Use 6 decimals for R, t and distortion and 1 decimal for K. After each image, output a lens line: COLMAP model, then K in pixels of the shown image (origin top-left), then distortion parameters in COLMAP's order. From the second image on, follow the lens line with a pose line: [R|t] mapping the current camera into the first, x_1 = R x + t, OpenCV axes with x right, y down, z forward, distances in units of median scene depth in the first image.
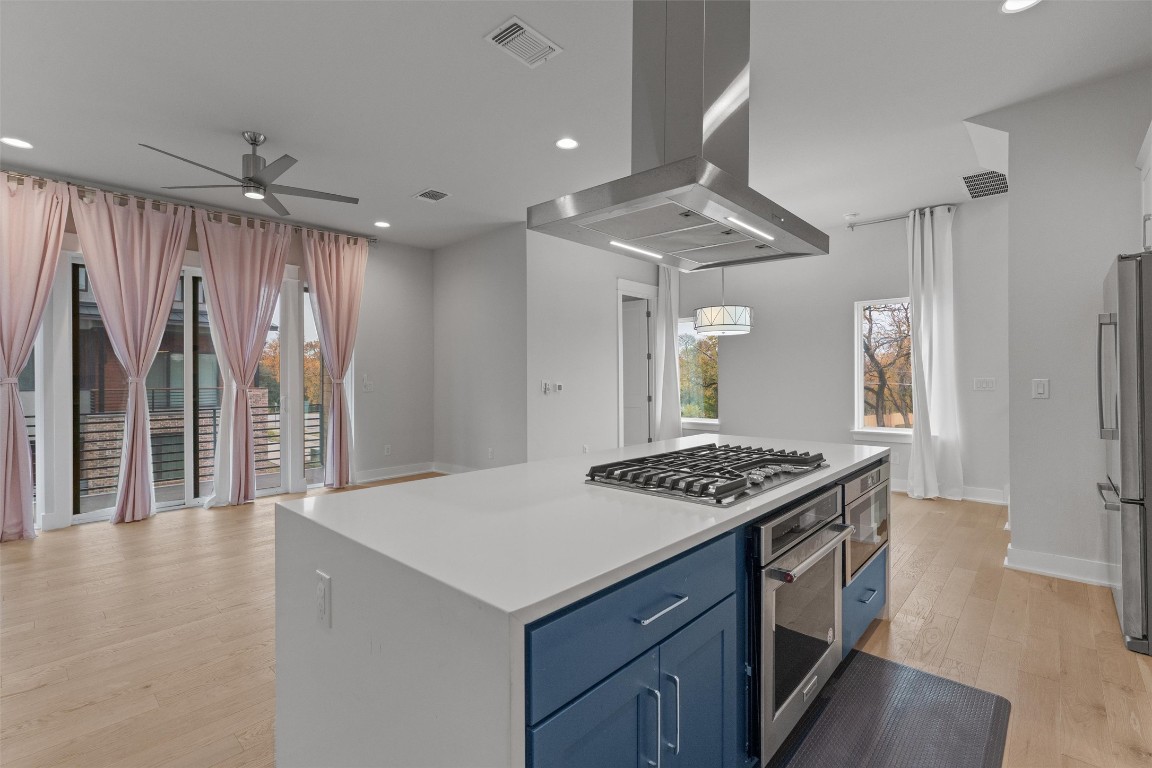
lens RADIAL K [[519.8, 0, 578.2], [0, 519.8, 379.3], [0, 0, 1]] dist [-0.005553, 0.000516]
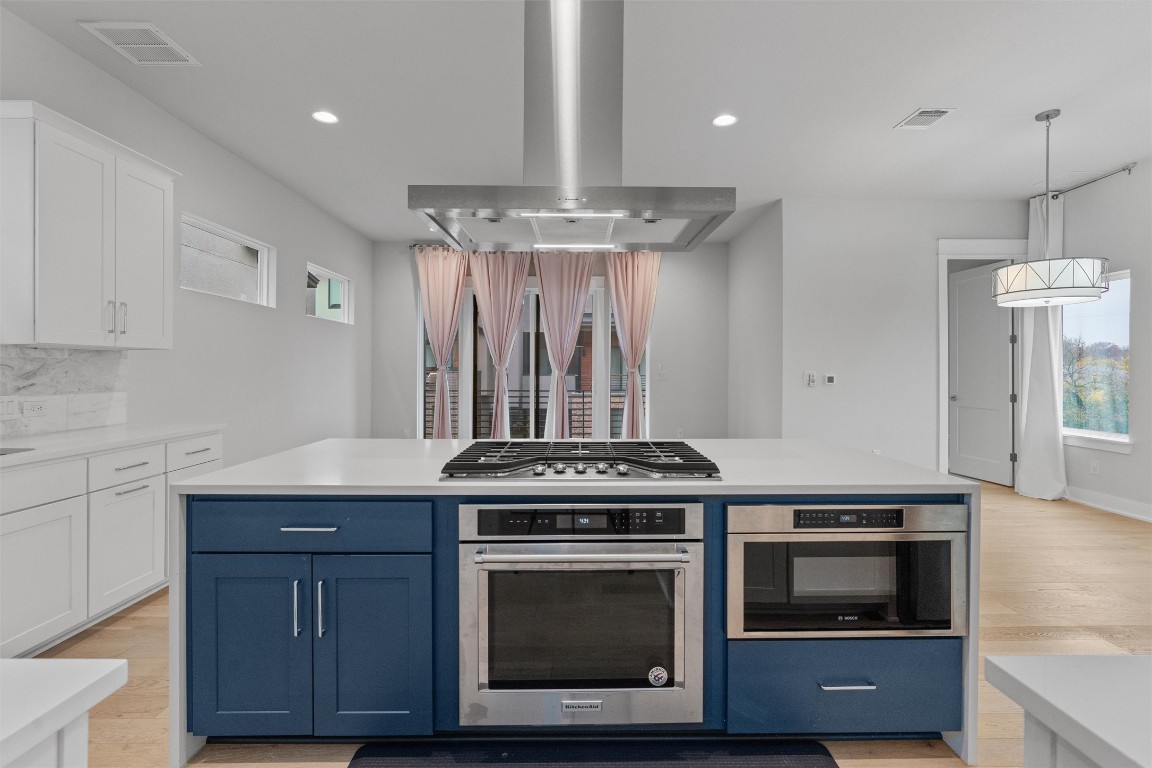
lens RADIAL K [[519.8, 0, 583.4], [0, 519.8, 378.3], [0, 0, 1]] dist [-0.005553, 0.000516]
pose [[0.691371, 0.017806, -0.722280, 0.371633], [-0.006015, 0.999803, 0.018890, 0.000539], [0.722475, -0.008715, 0.691342, 0.124165]]
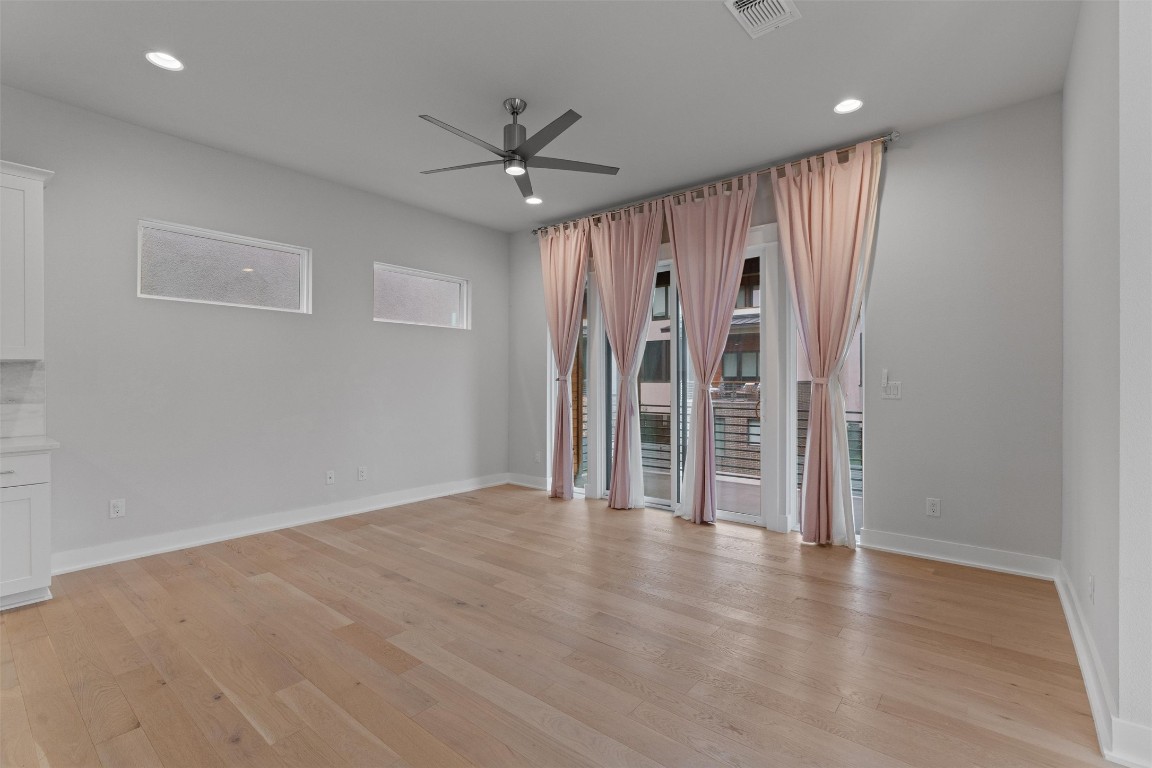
lens RADIAL K [[519.8, 0, 584.1], [0, 519.8, 383.1], [0, 0, 1]] dist [-0.005553, 0.000516]
pose [[0.065609, 0.011369, -0.997781, 0.203954], [-0.000340, 0.999935, 0.011371, 0.000004], [0.997845, -0.000407, 0.065609, 0.784019]]
